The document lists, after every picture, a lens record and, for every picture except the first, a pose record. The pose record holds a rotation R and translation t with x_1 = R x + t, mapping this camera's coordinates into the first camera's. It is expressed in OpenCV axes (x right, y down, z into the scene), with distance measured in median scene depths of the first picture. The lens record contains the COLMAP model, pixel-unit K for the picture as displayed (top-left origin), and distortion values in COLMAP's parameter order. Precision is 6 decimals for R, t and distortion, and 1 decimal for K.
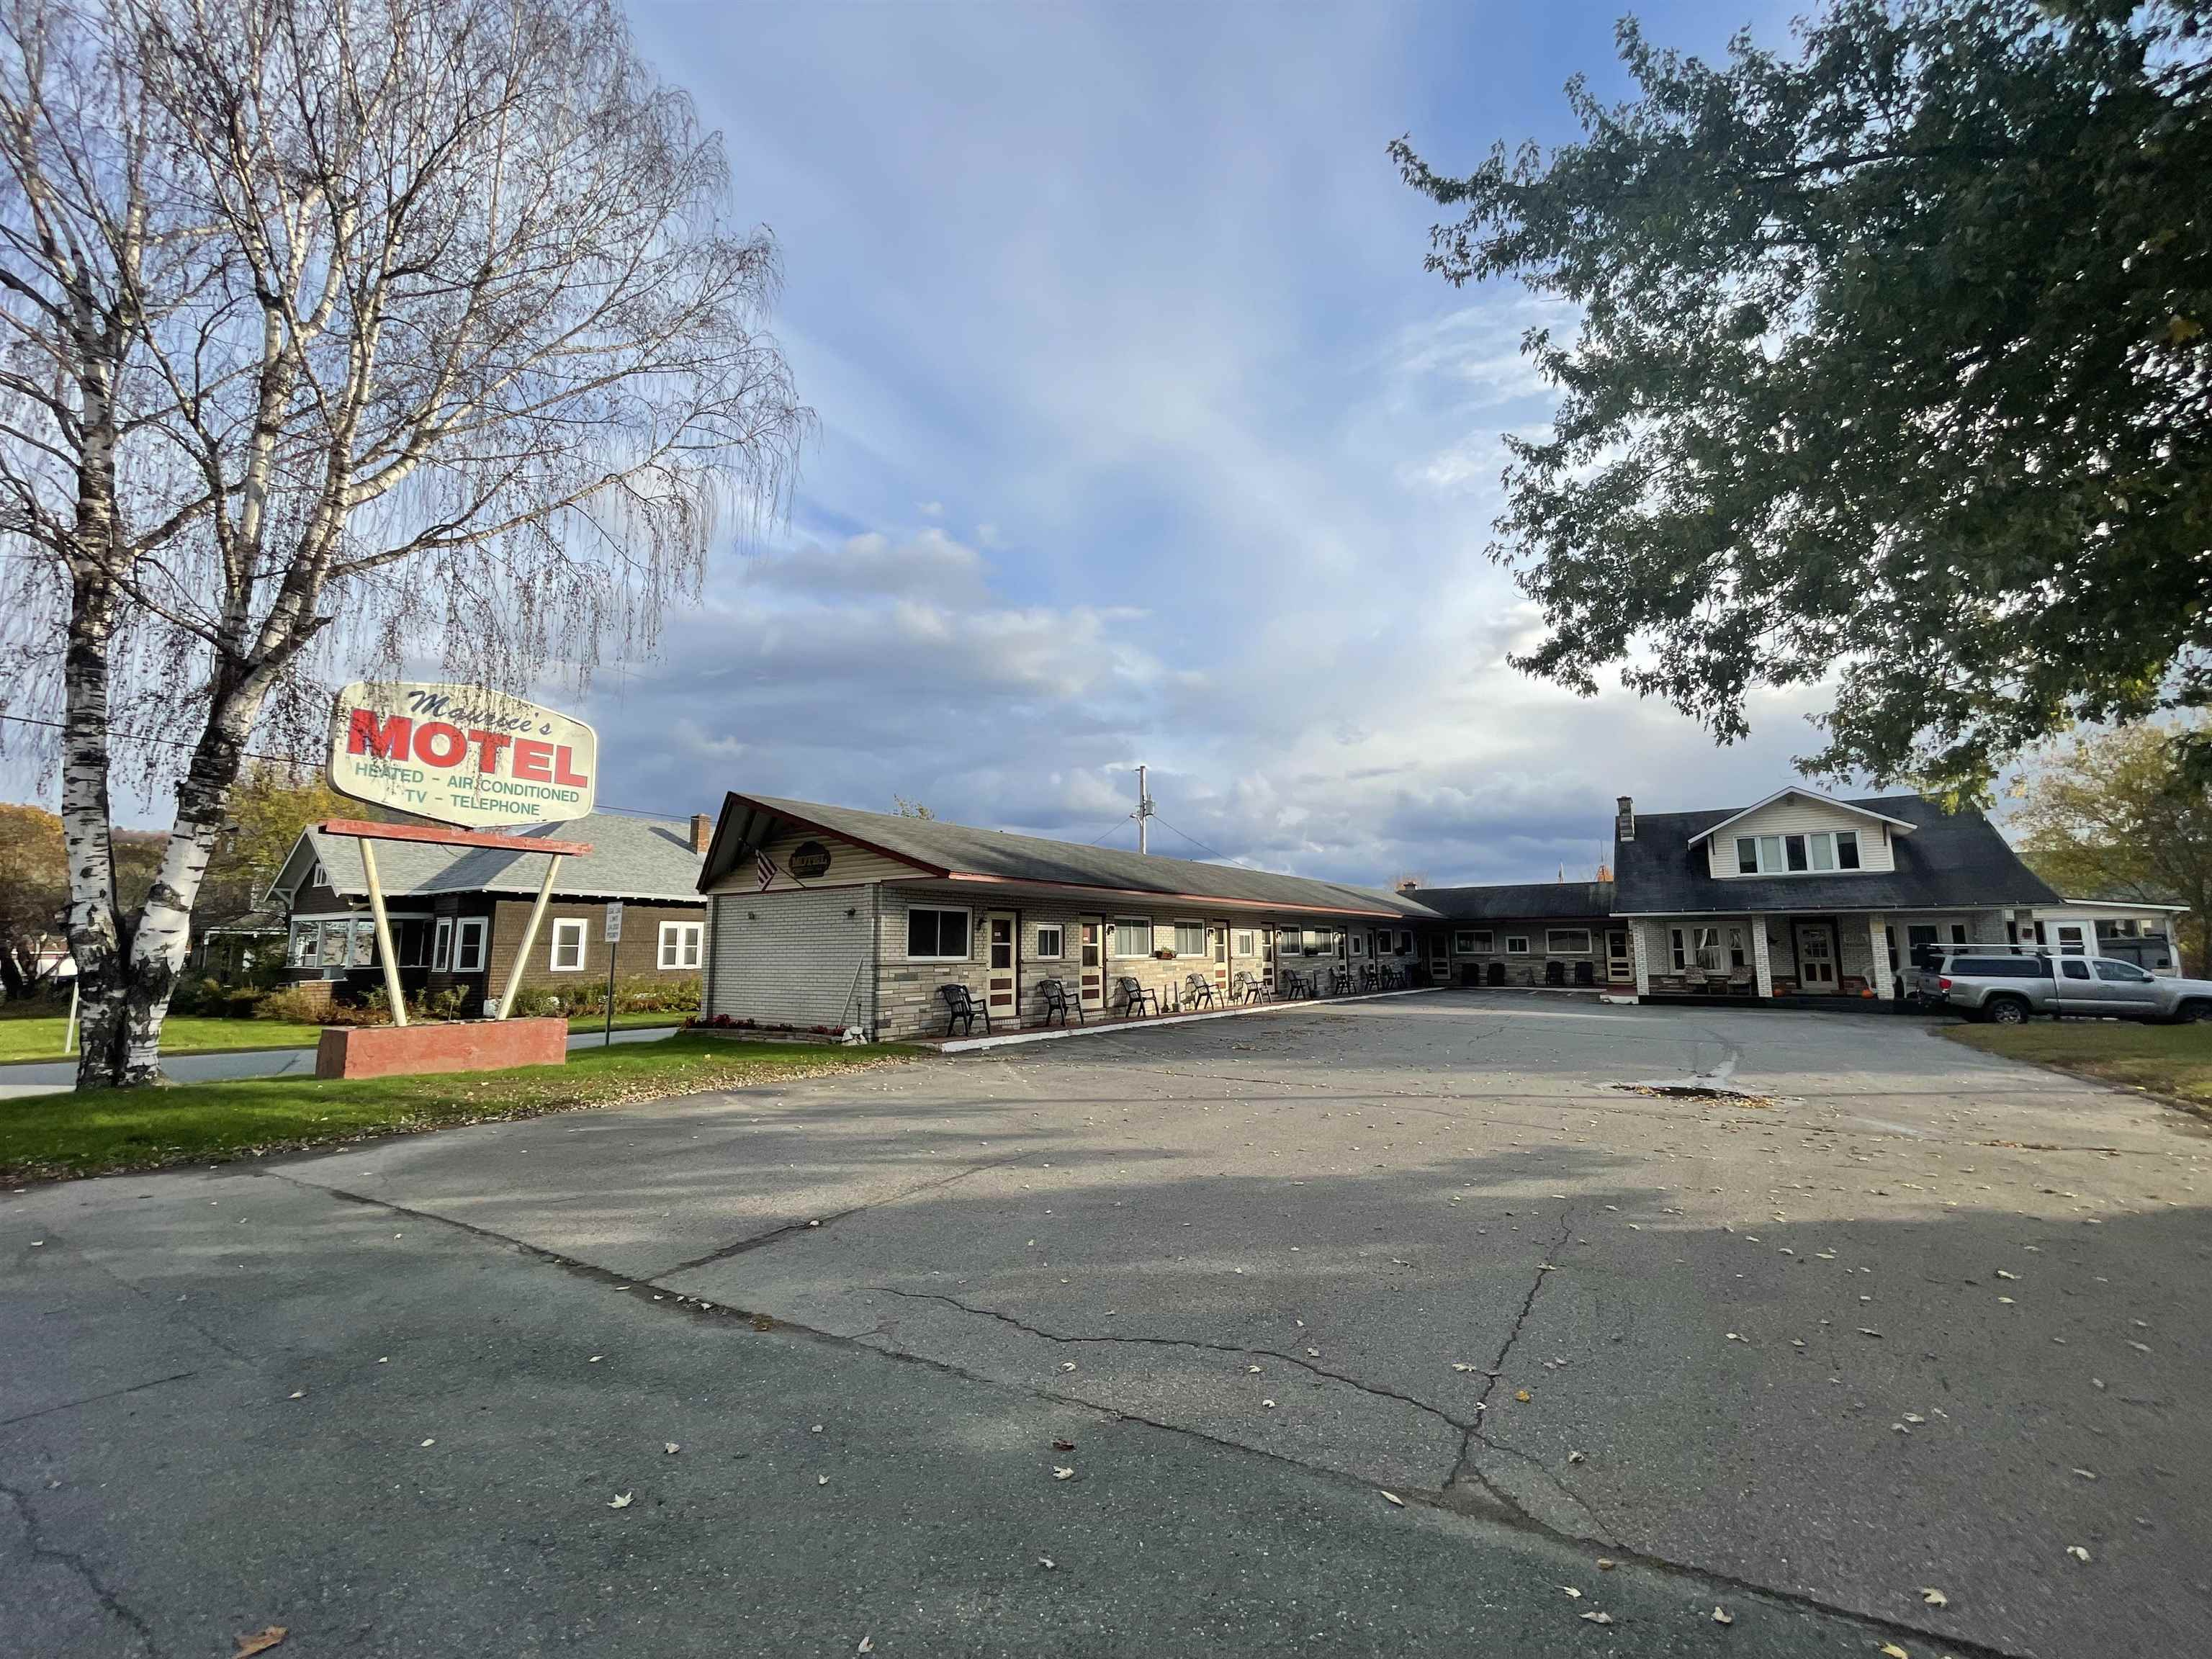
lens RADIAL K [[913.0, 0, 1100.5], [0, 913.0, 833.9], [0, 0, 1]] dist [-0.000416, -0.000416]
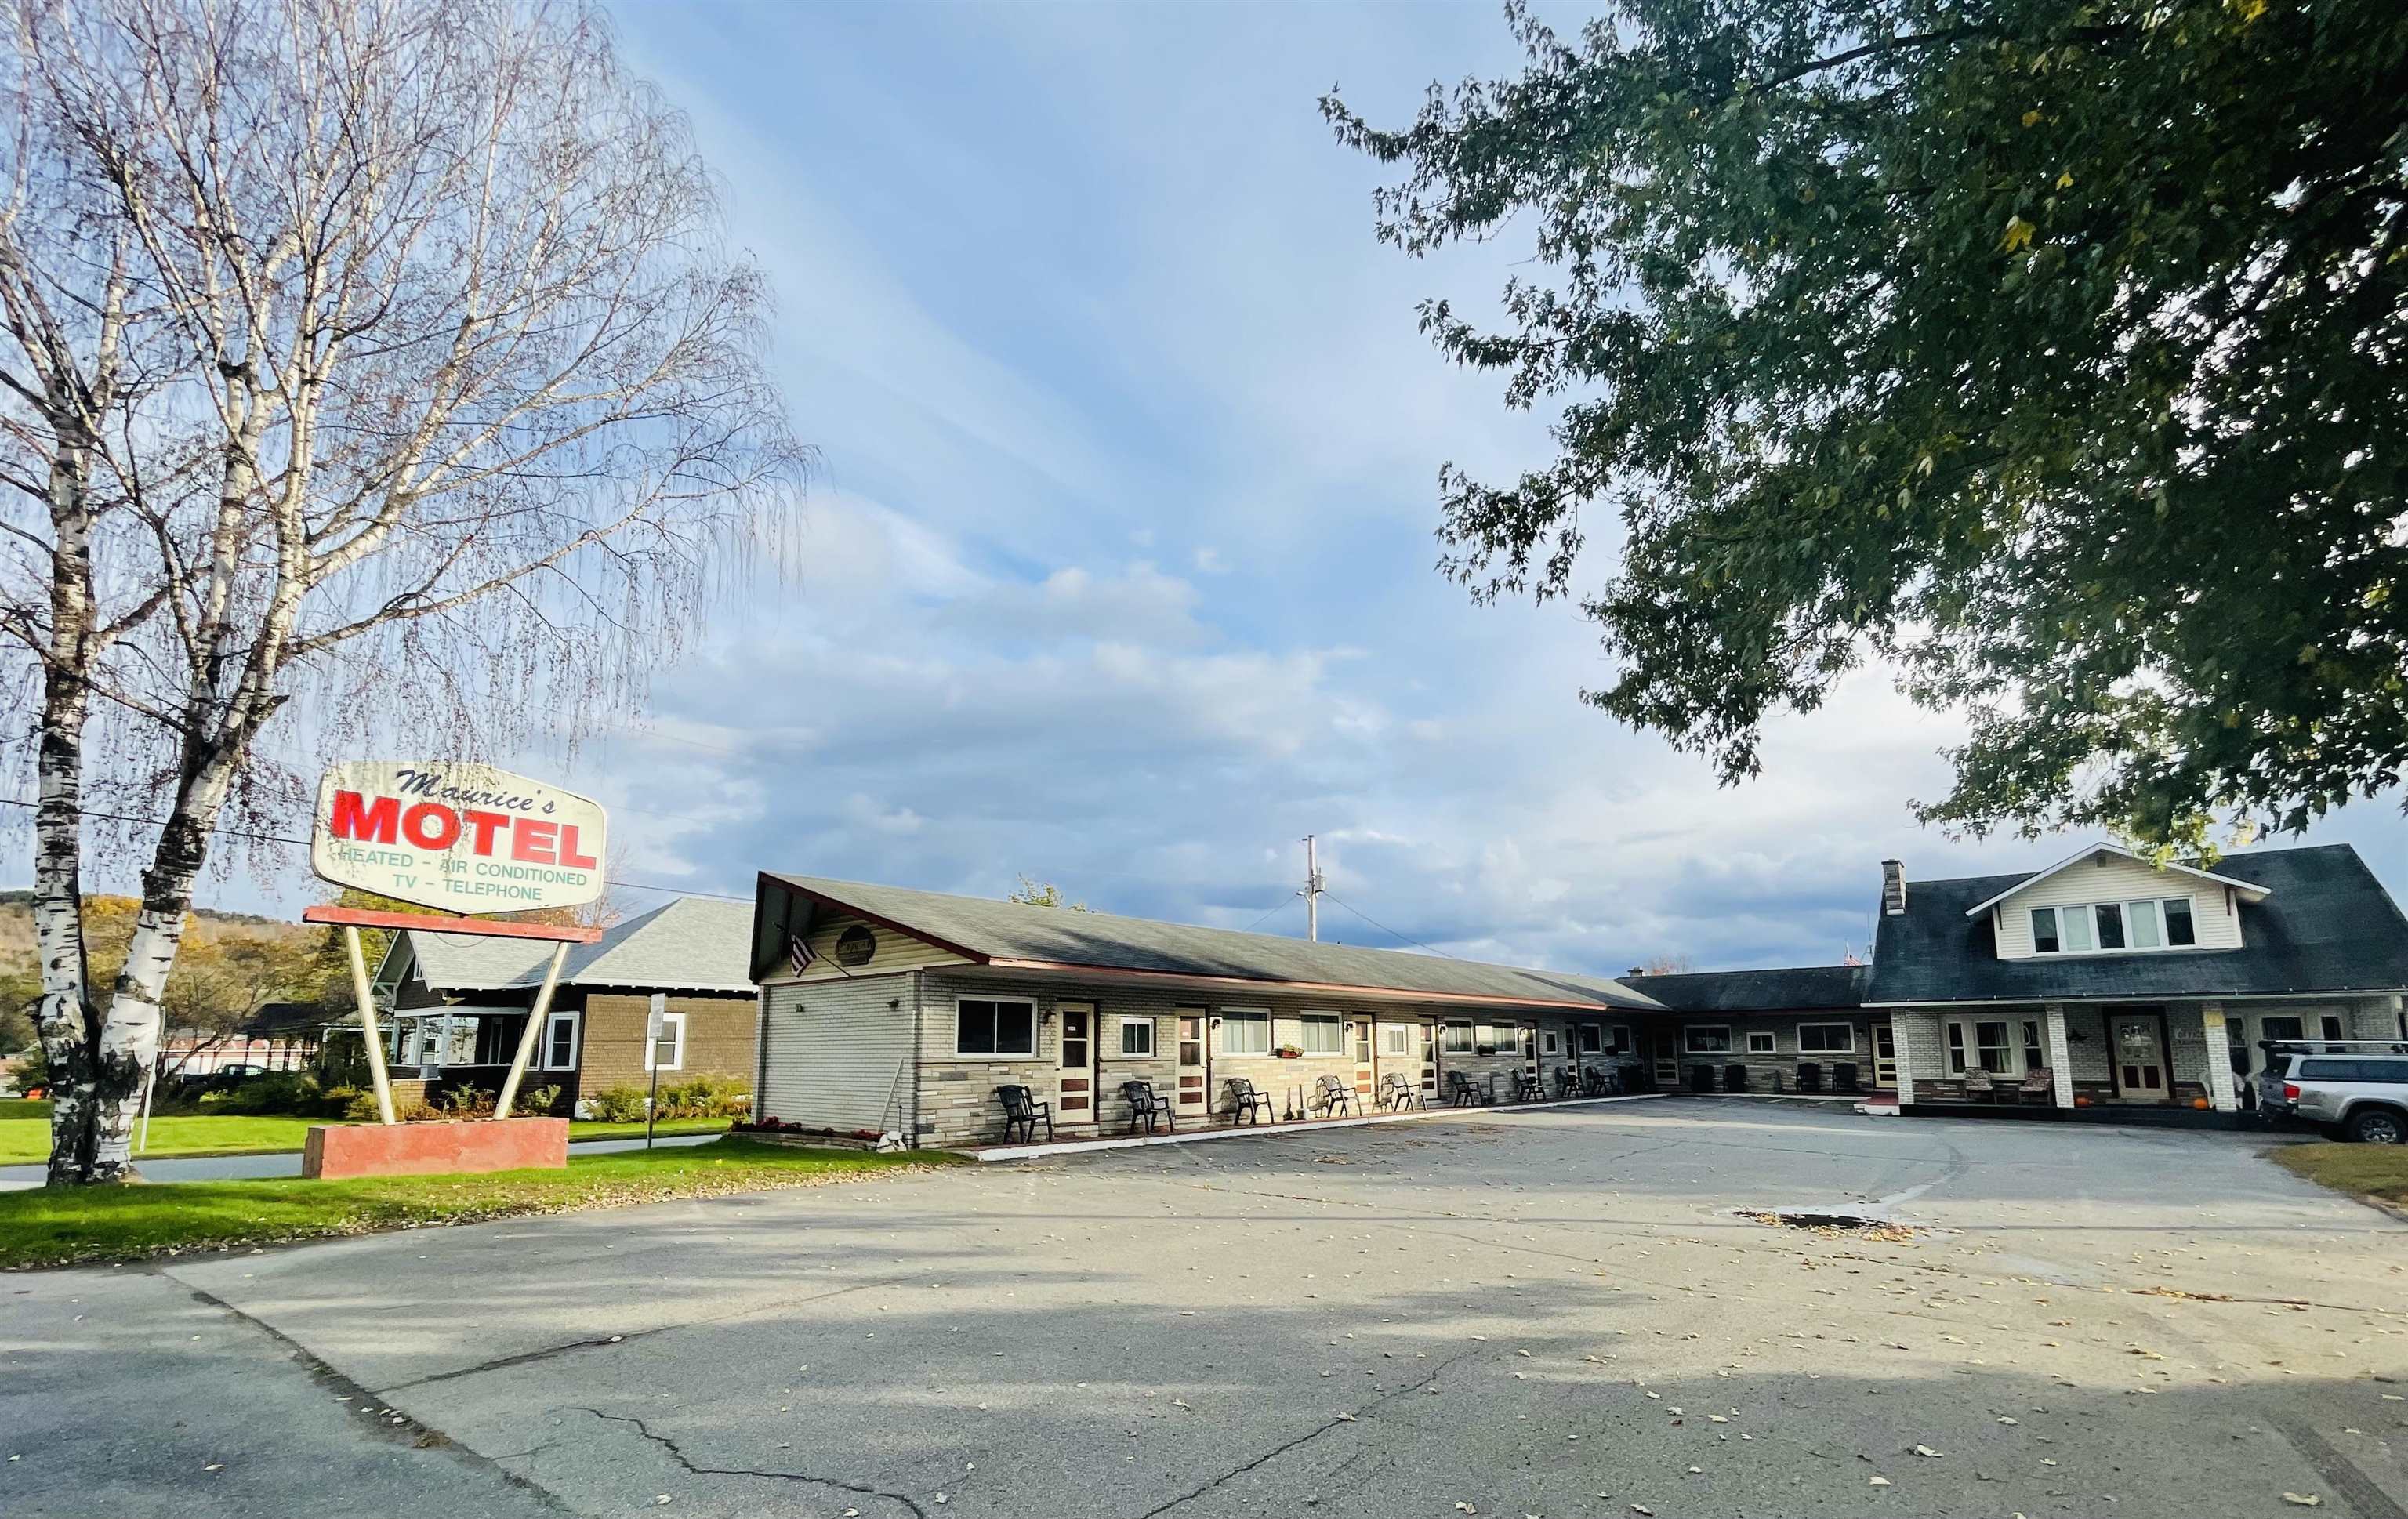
lens RADIAL K [[1051.9, 0, 1196.7], [0, 1051.9, 906.6], [0, 0, 1]] dist [-0.001818, 0.000469]
pose [[0.993790, -0.013980, -0.110393, 0.130357], [0.012986, 0.999868, -0.009719, 0.004287], [0.110514, 0.008225, 0.993841, 0.006501]]
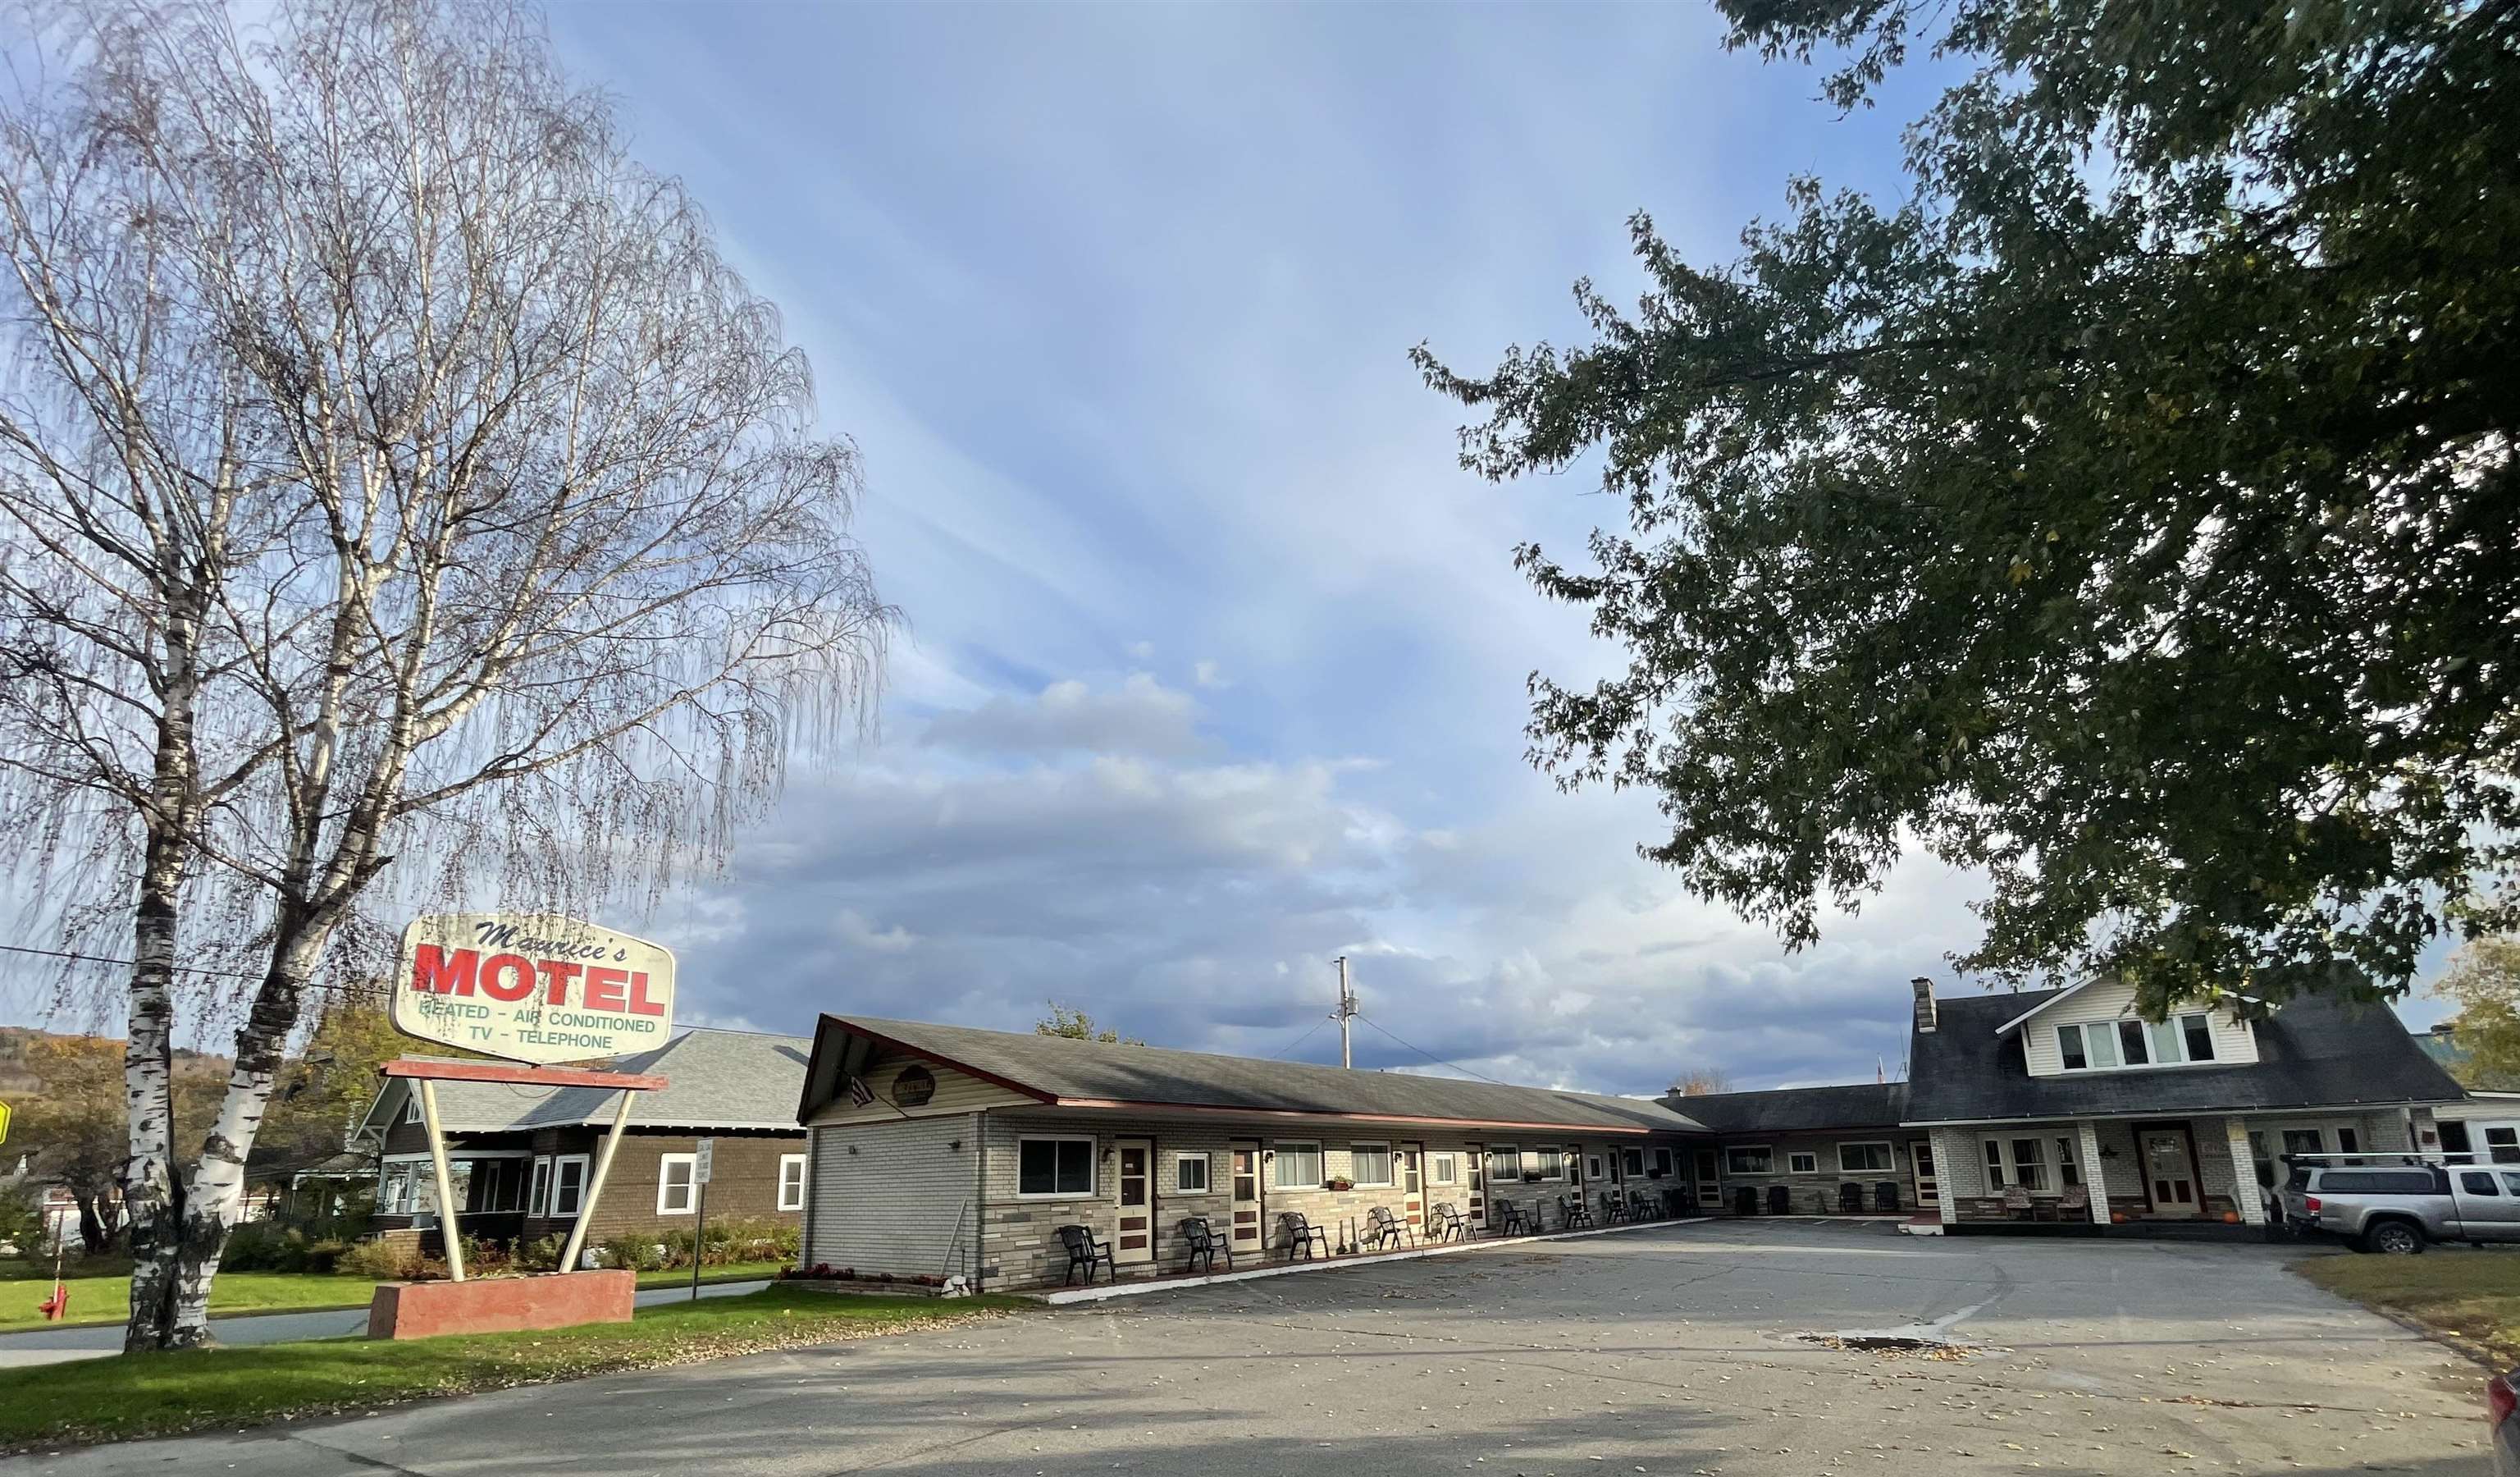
lens RADIAL K [[1101.5, 0, 1252.9], [0, 1101.5, 948.4], [0, 0, 1]] dist [-0.001264, -0.000105]
pose [[0.997152, -0.032230, -0.068180, 0.090838], [0.026894, 0.996607, -0.077789, -0.013146], [0.070455, 0.075734, 0.994636, -0.059845]]
